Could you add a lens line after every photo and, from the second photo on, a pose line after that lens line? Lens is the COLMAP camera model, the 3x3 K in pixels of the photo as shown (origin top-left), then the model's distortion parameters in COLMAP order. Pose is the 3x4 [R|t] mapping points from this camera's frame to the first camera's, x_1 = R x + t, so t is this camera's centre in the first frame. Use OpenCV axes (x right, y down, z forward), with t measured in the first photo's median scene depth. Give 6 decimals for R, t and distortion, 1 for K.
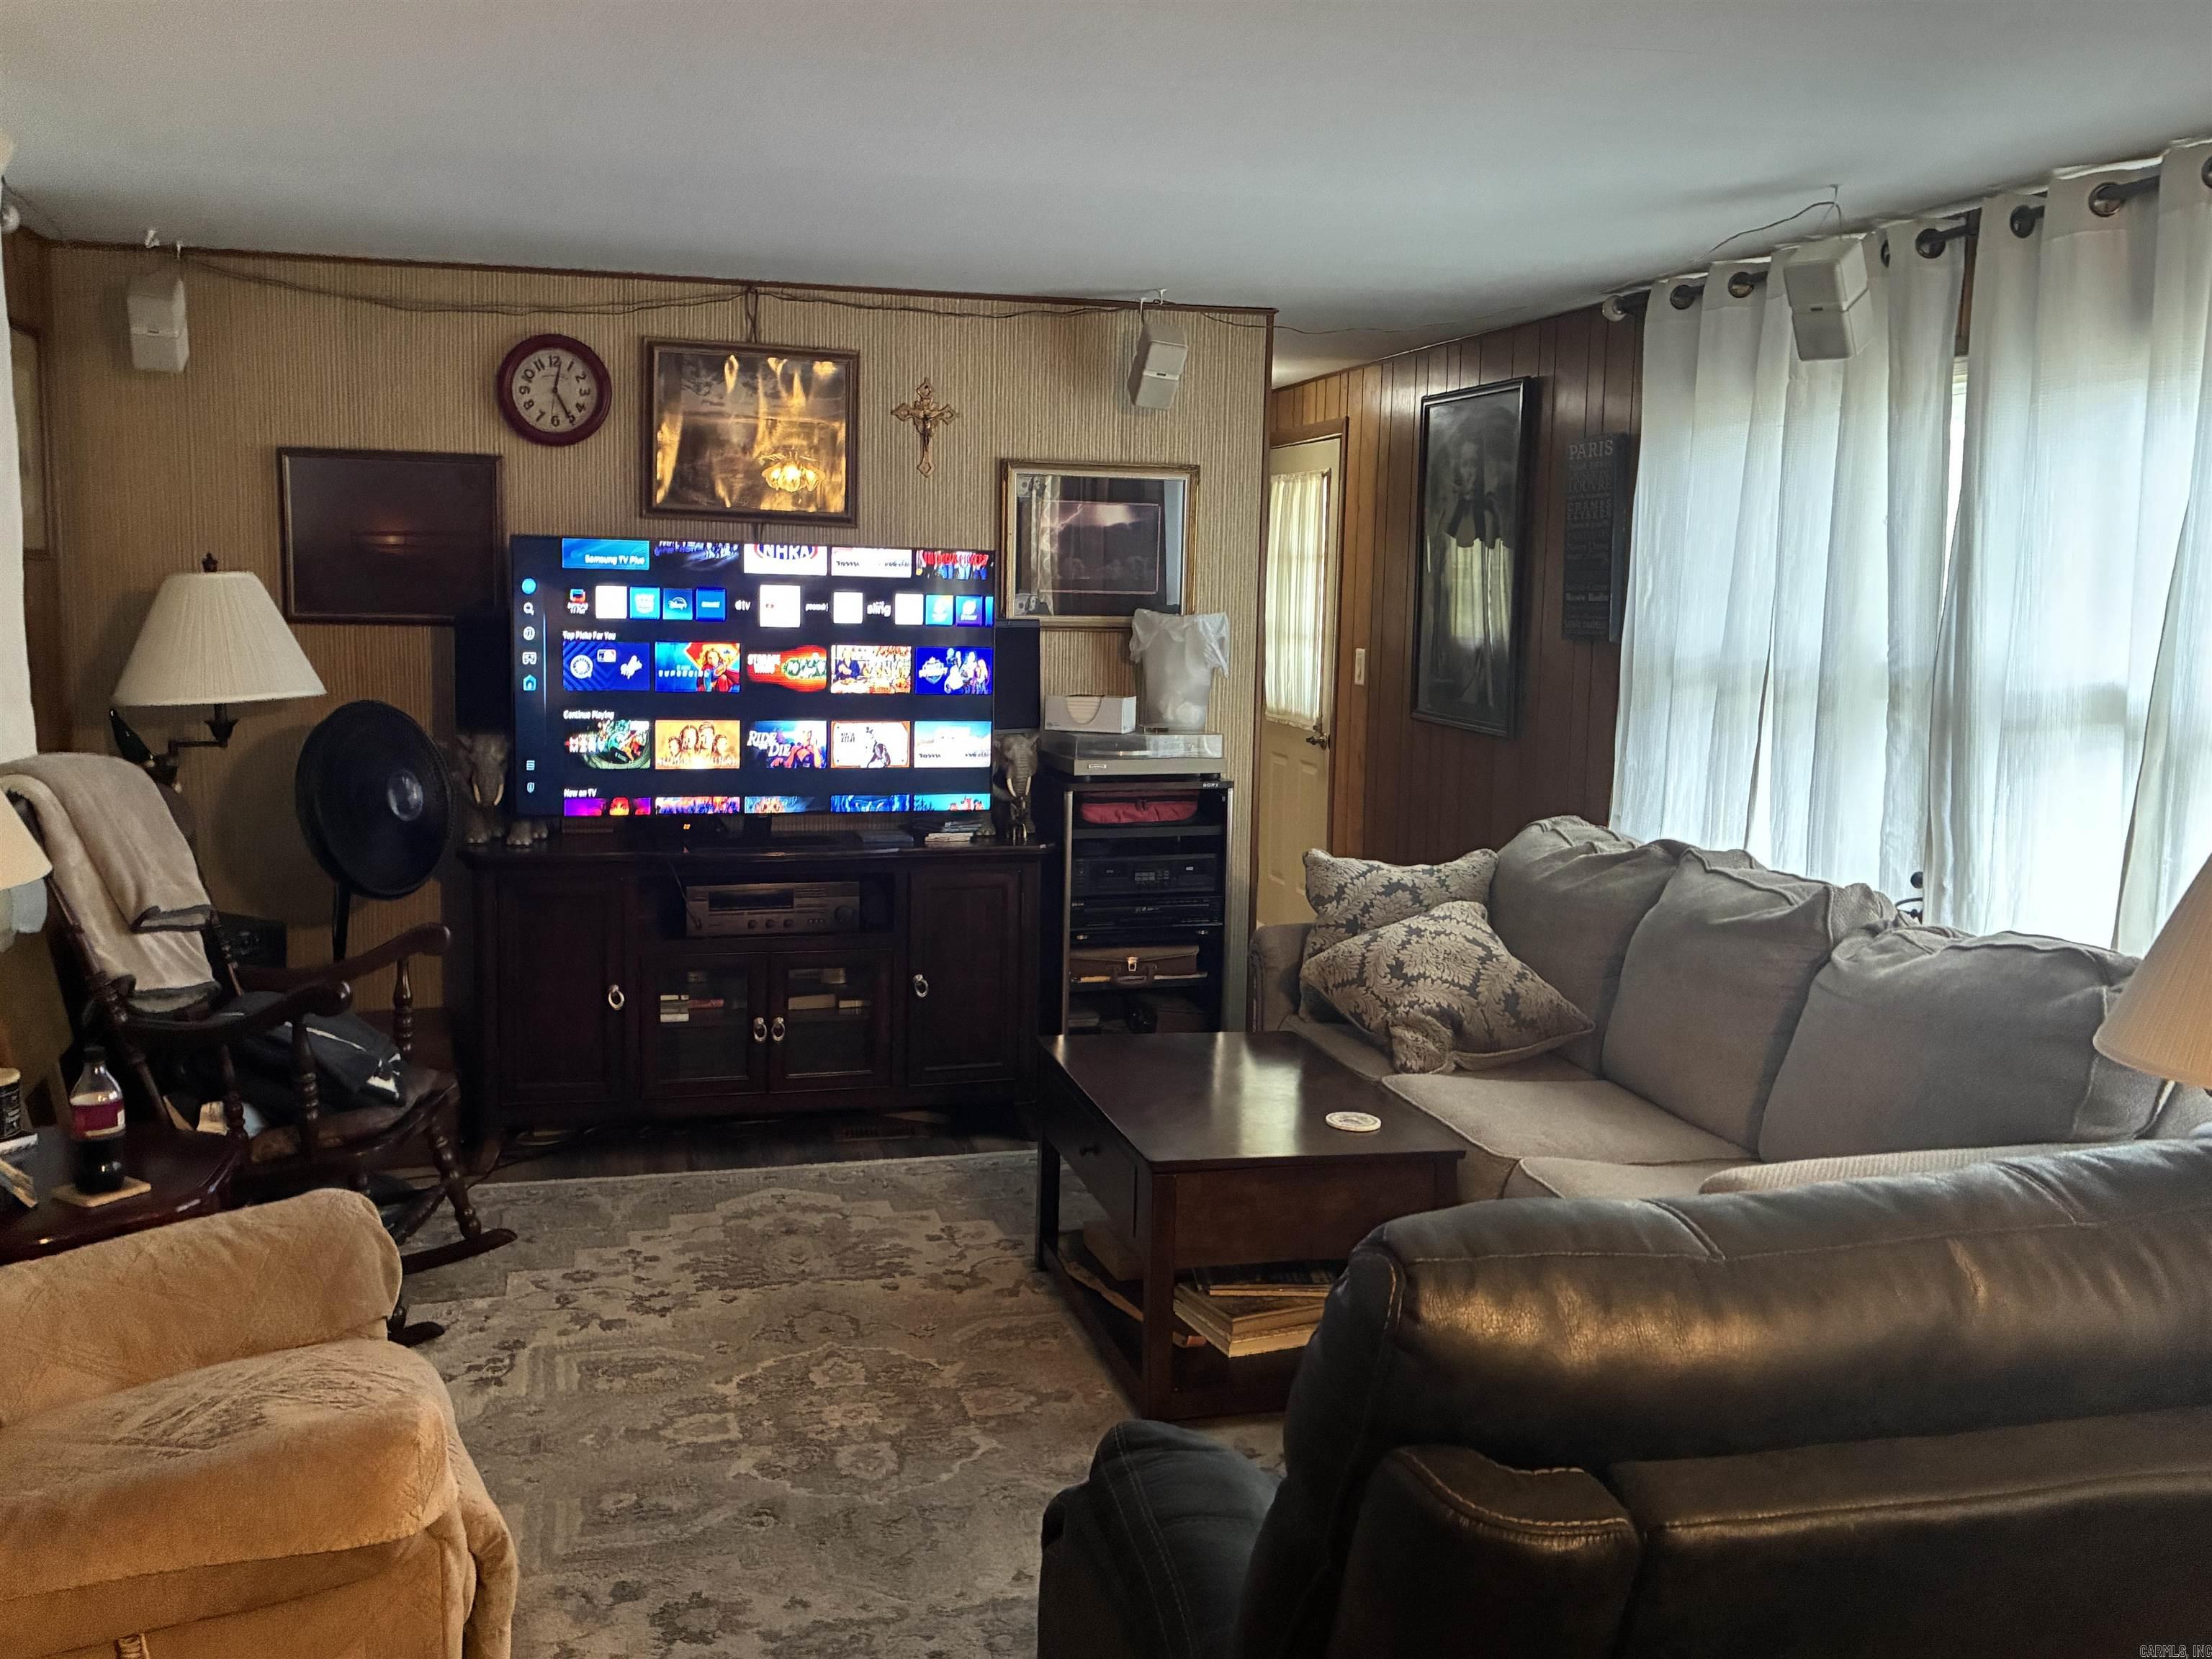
lens RADIAL K [[1929.3, 0, 1111.4], [0, 1929.3, 825.9], [0, 0, 1]] dist [0.013856, 0.008523]
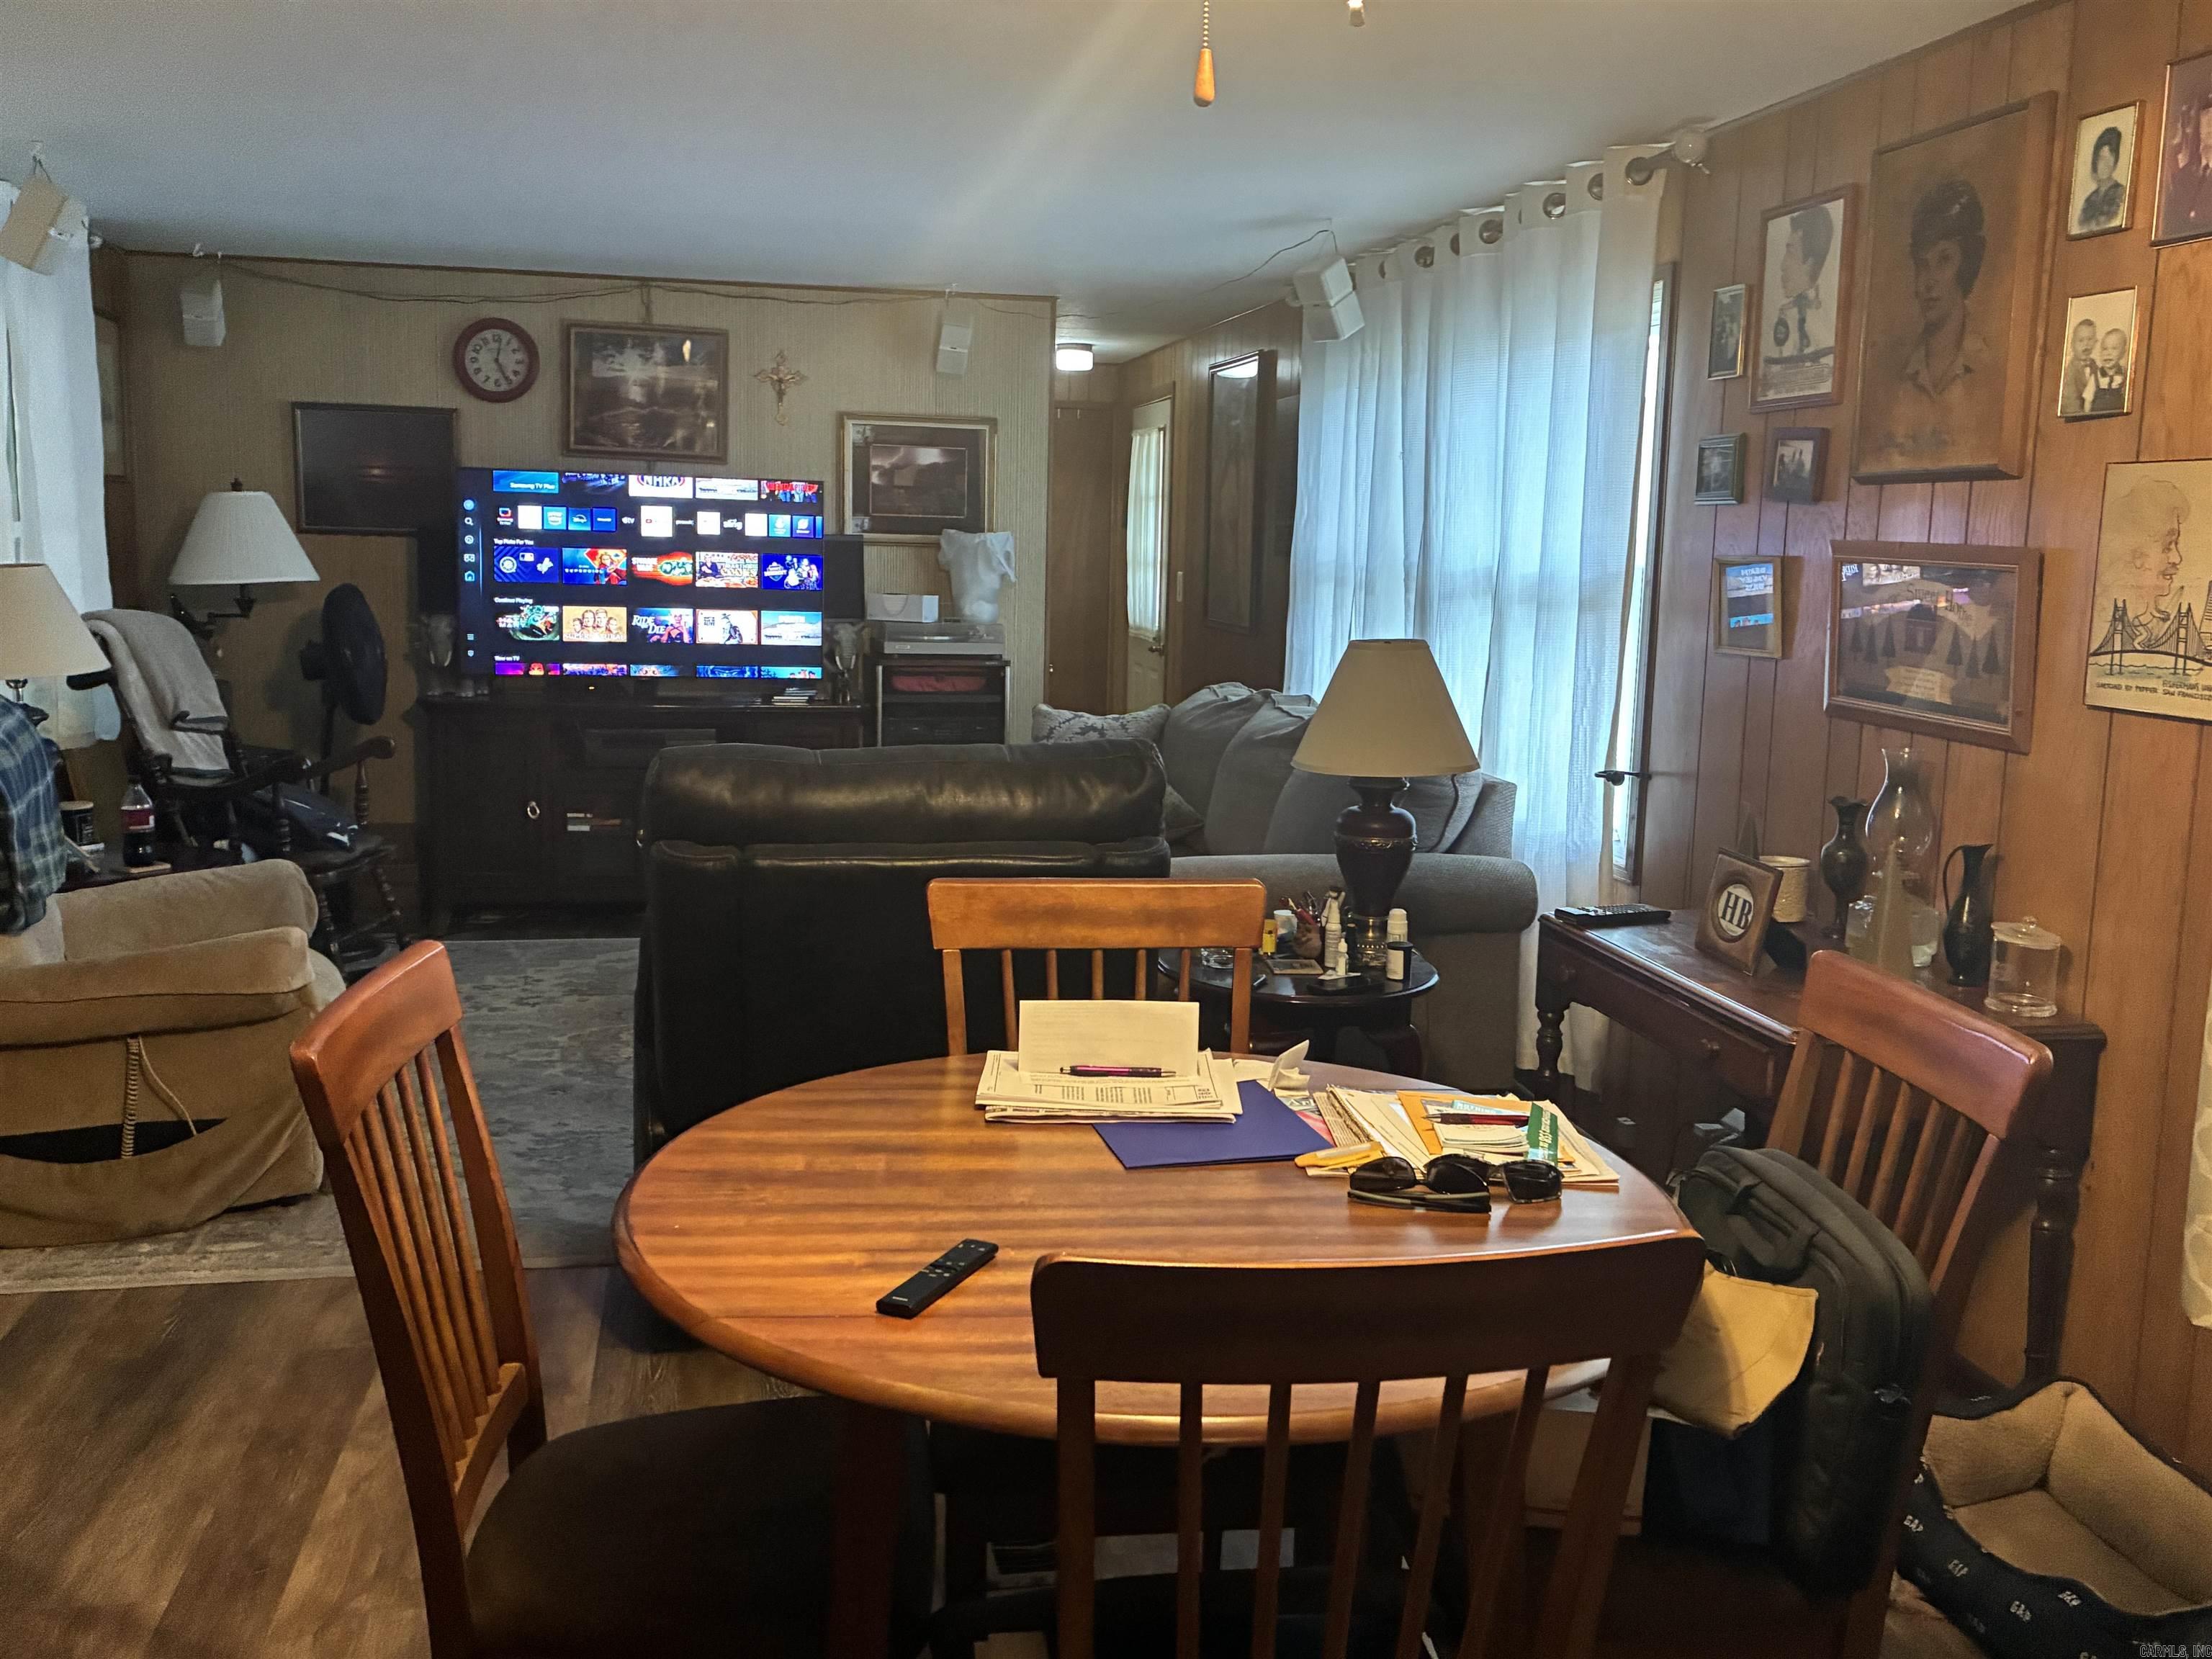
lens RADIAL K [[1929.3, 0, 1102.9], [0, 1929.3, 828.8], [0, 0, 1]] dist [0.013856, 0.008523]
pose [[0.998439, 0.012825, -0.054352, 0.215704], [-0.011845, 0.999762, 0.018311, 0.072075], [0.054574, -0.017639, 0.998354, -0.331025]]
